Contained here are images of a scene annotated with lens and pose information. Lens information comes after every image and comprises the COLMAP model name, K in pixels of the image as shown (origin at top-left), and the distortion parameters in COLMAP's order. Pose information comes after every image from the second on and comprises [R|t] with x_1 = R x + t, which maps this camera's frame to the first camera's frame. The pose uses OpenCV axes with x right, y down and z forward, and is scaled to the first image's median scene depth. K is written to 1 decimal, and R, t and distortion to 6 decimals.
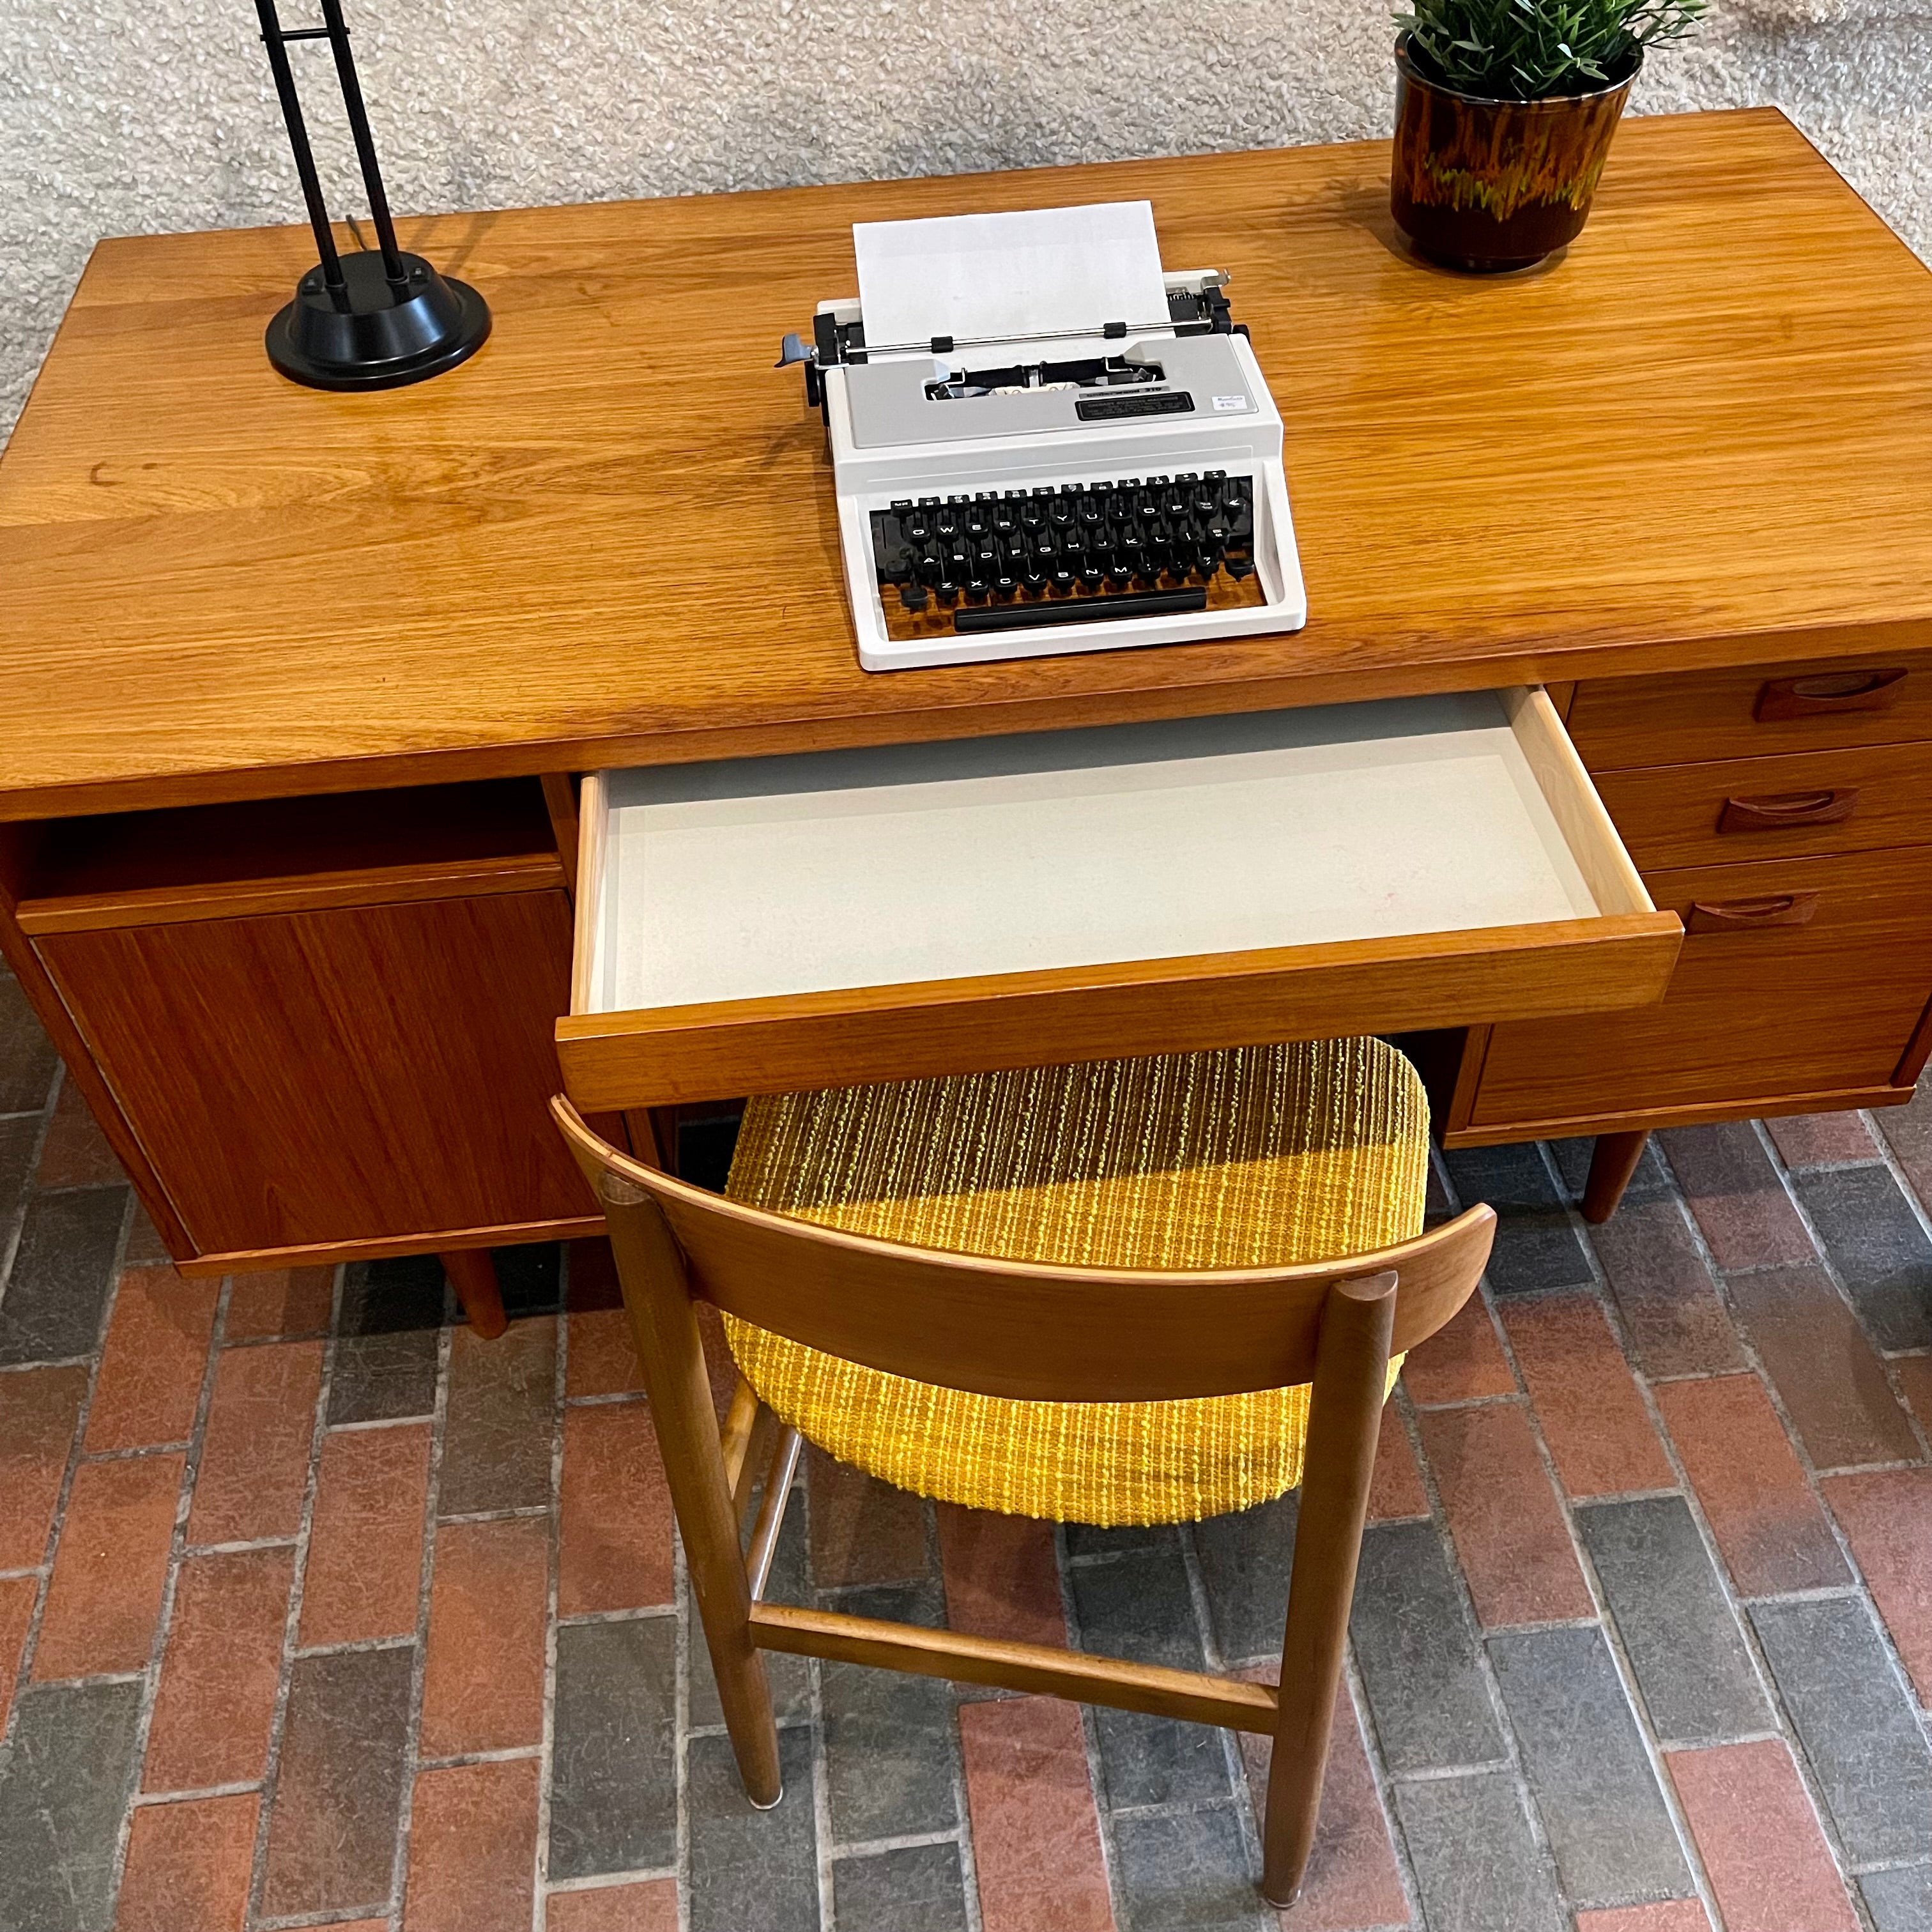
lens RADIAL K [[1951.5, 0, 971.7], [0, 1951.5, 942.5], [0, 0, 1]] dist [0.027356, 0.000000]
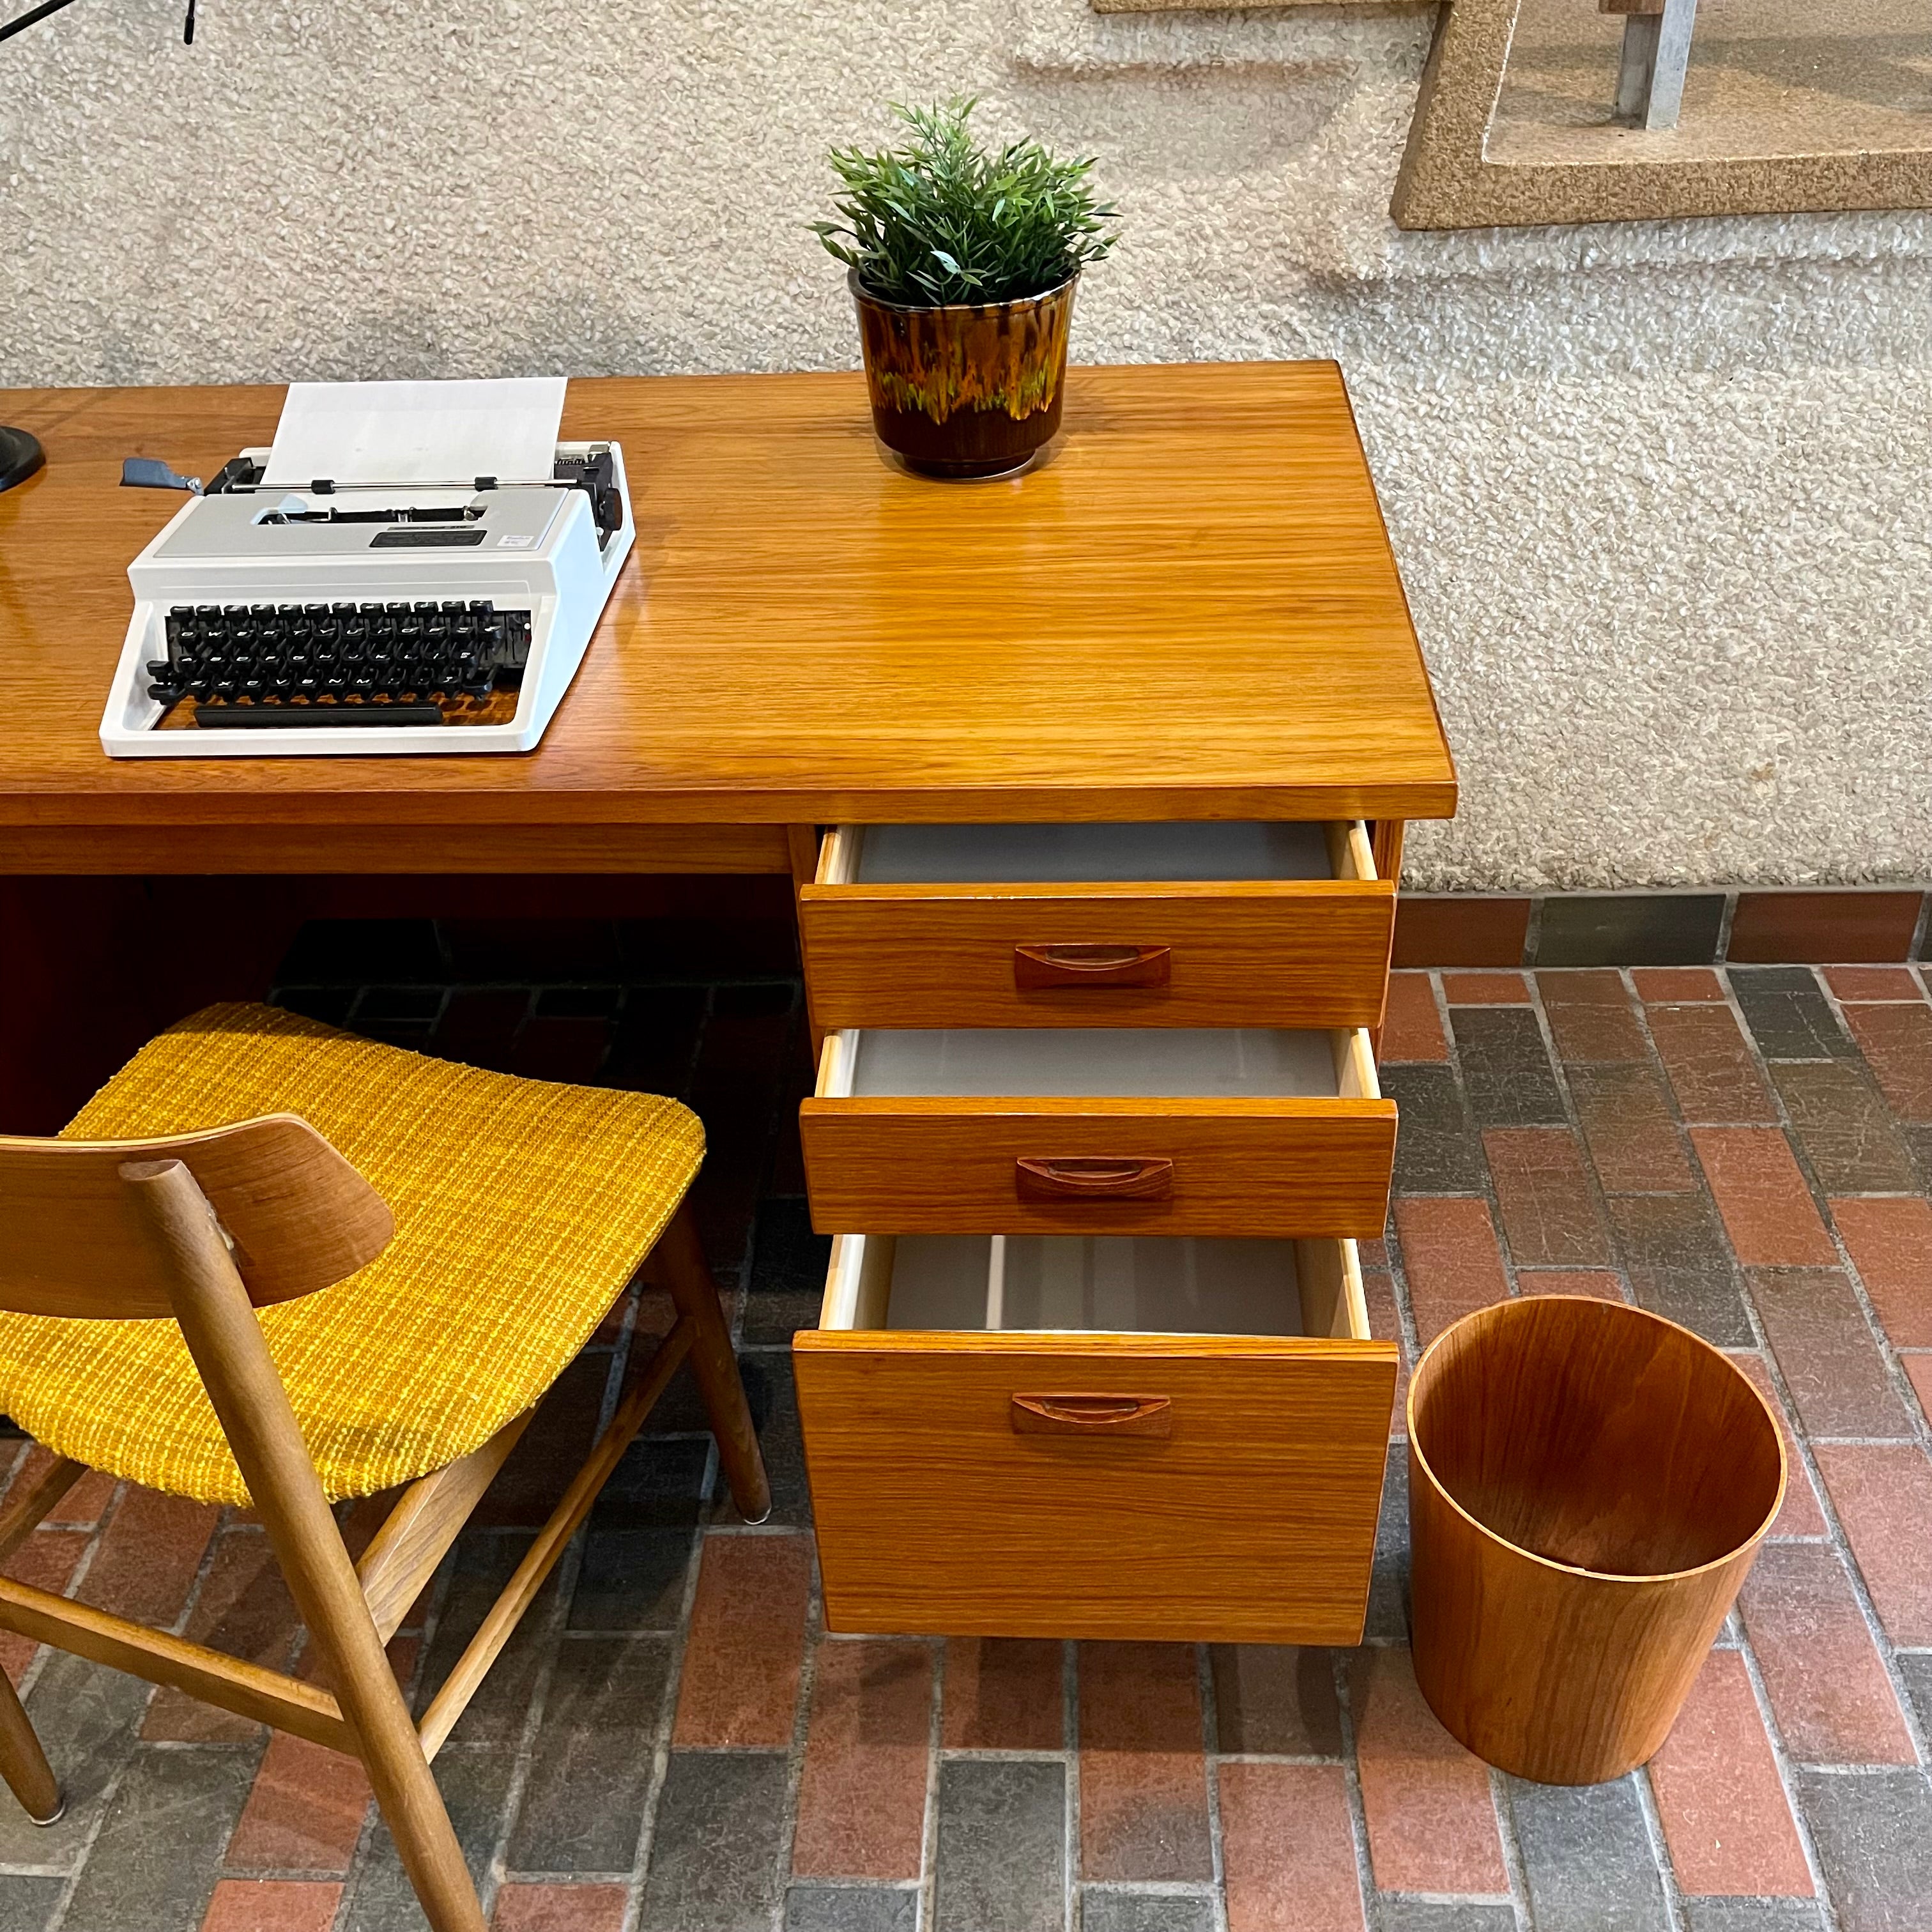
lens RADIAL K [[1951.5, 0, 962.4], [0, 1951.5, 946.0], [0, 0, 1]] dist [0.027356, 0.000000]
pose [[0.987113, 0.083752, -0.136360, 0.390501], [-0.104837, 0.982237, -0.155629, 0.053317], [0.120903, 0.167919, 0.978359, 0.036445]]
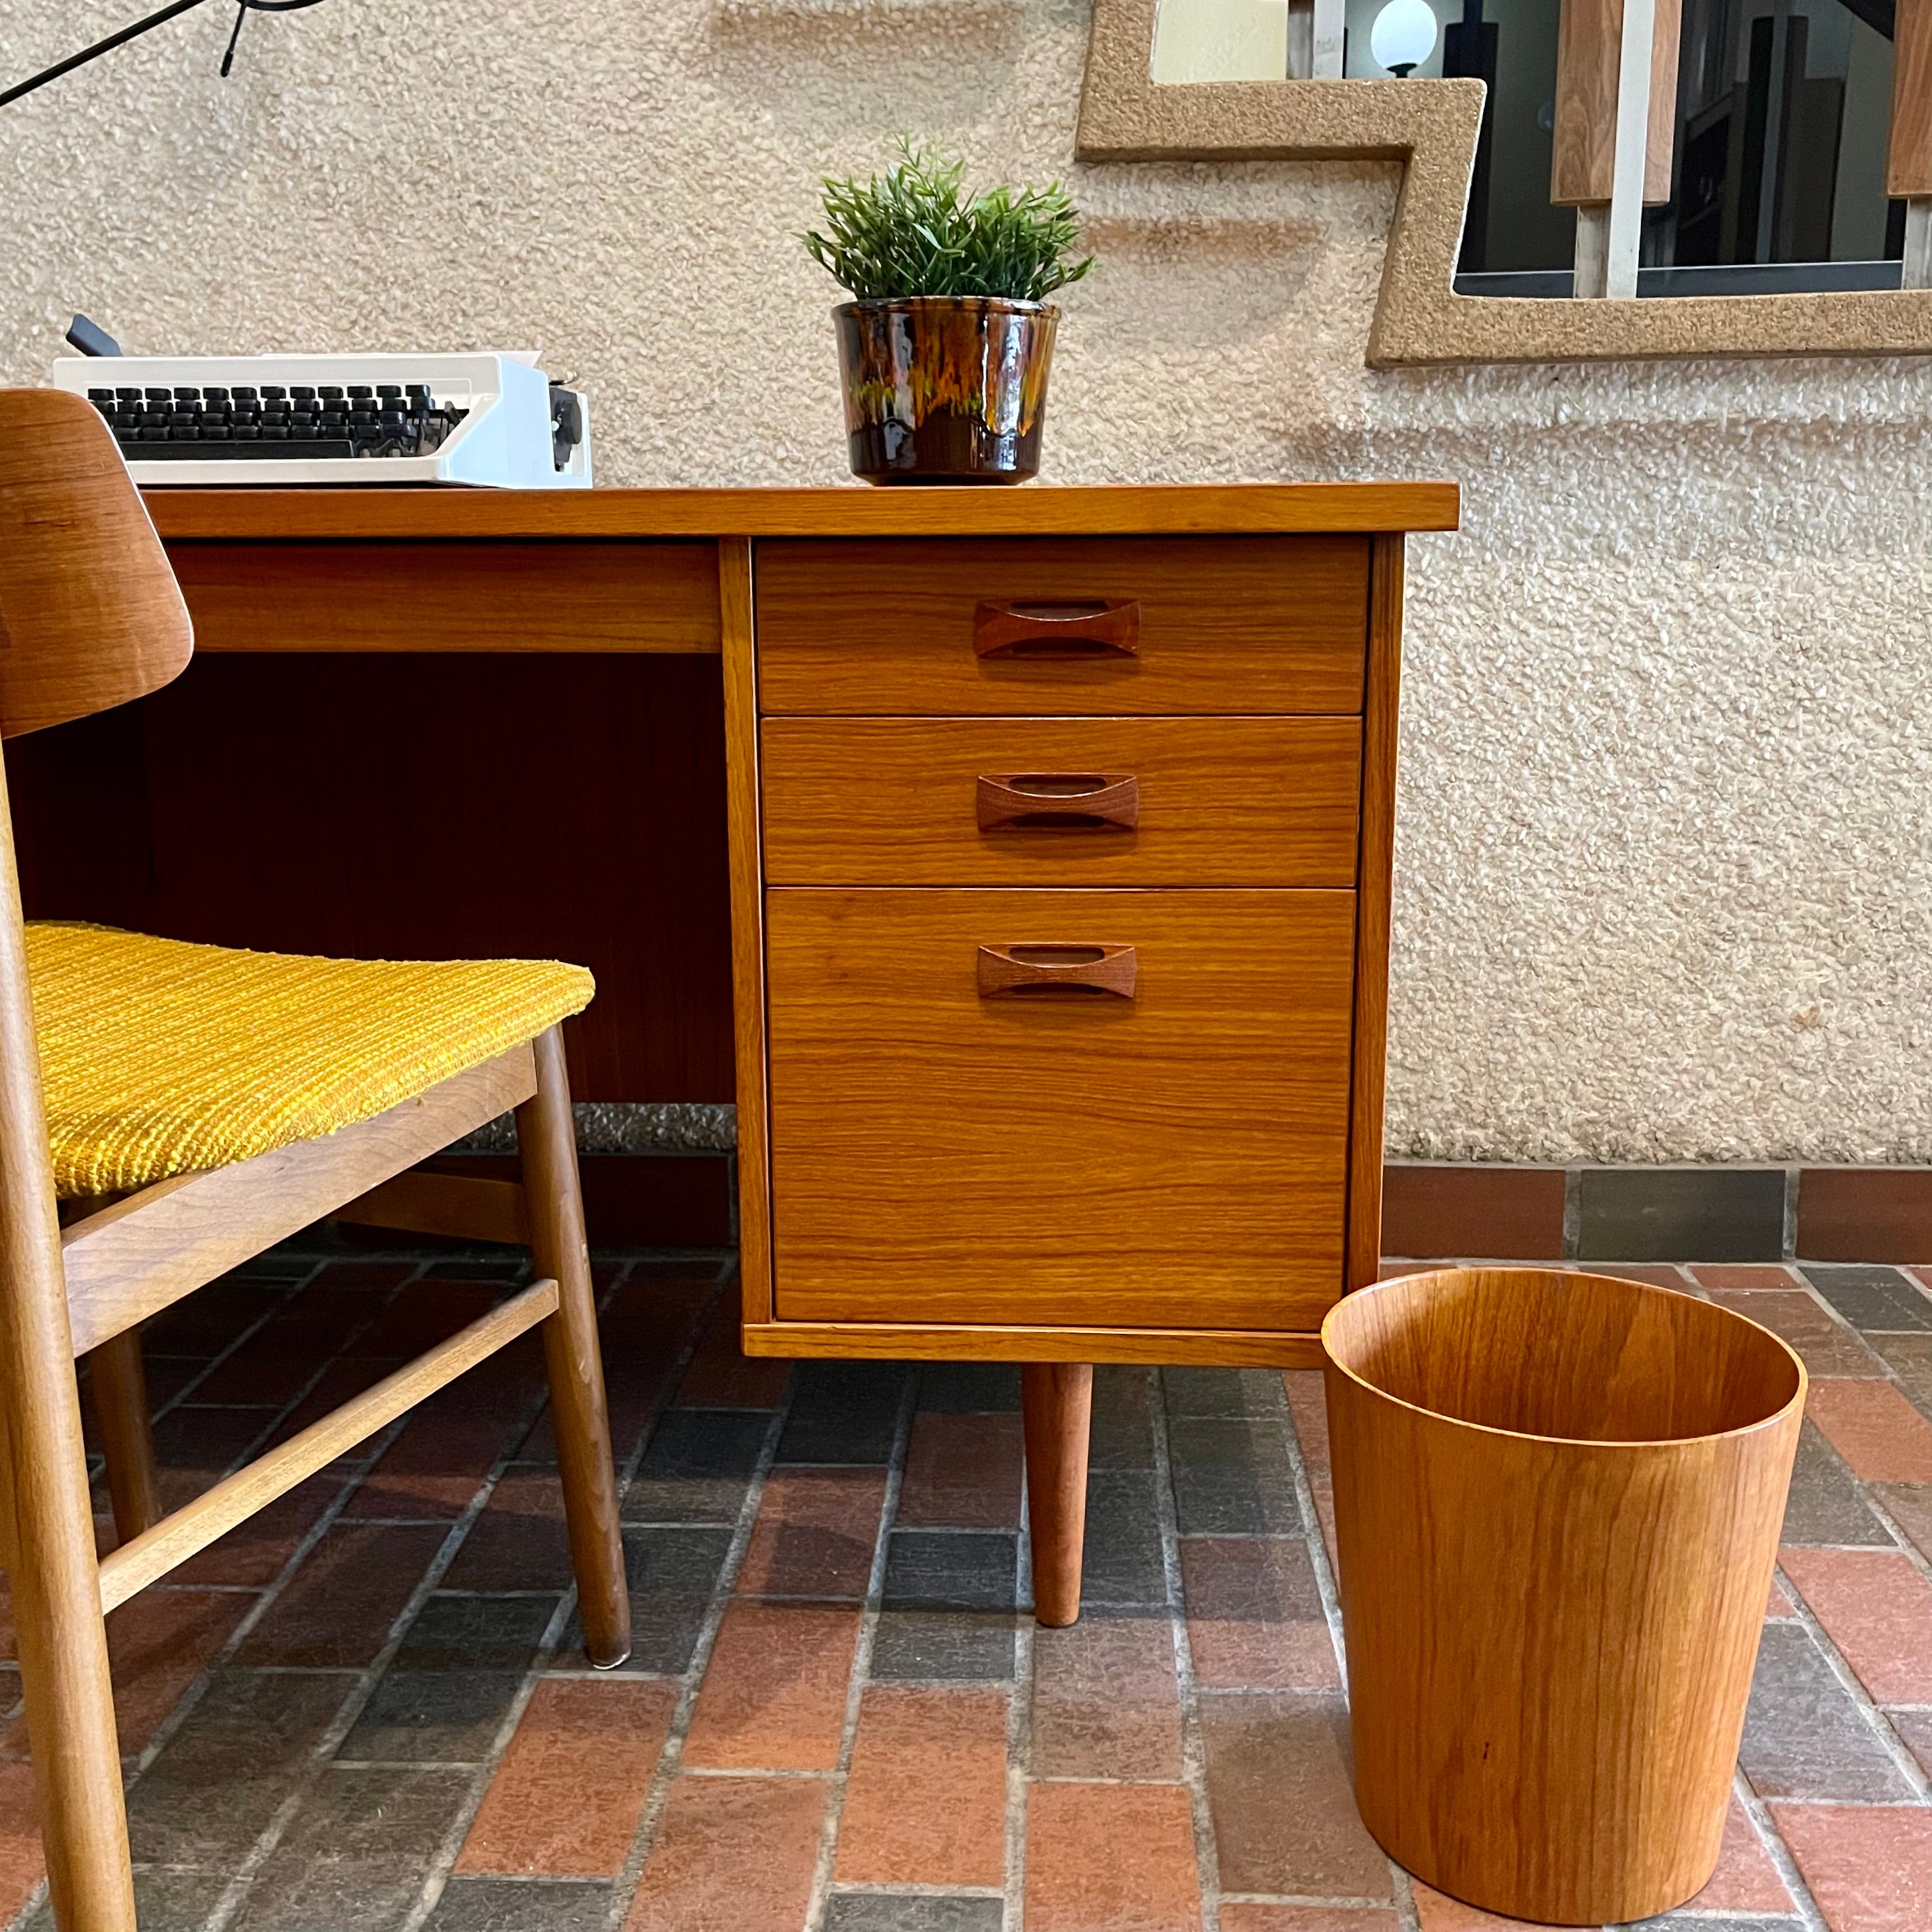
lens RADIAL K [[2027.8, 0, 967.6], [0, 2027.8, 973.5], [0, 0, 1]] dist [0.031518, 0.000000]
pose [[0.985179, 0.056949, -0.161801, 0.423485], [-0.137953, 0.823640, -0.550079, 0.385384], [0.101940, 0.564247, 0.819289, 0.263346]]
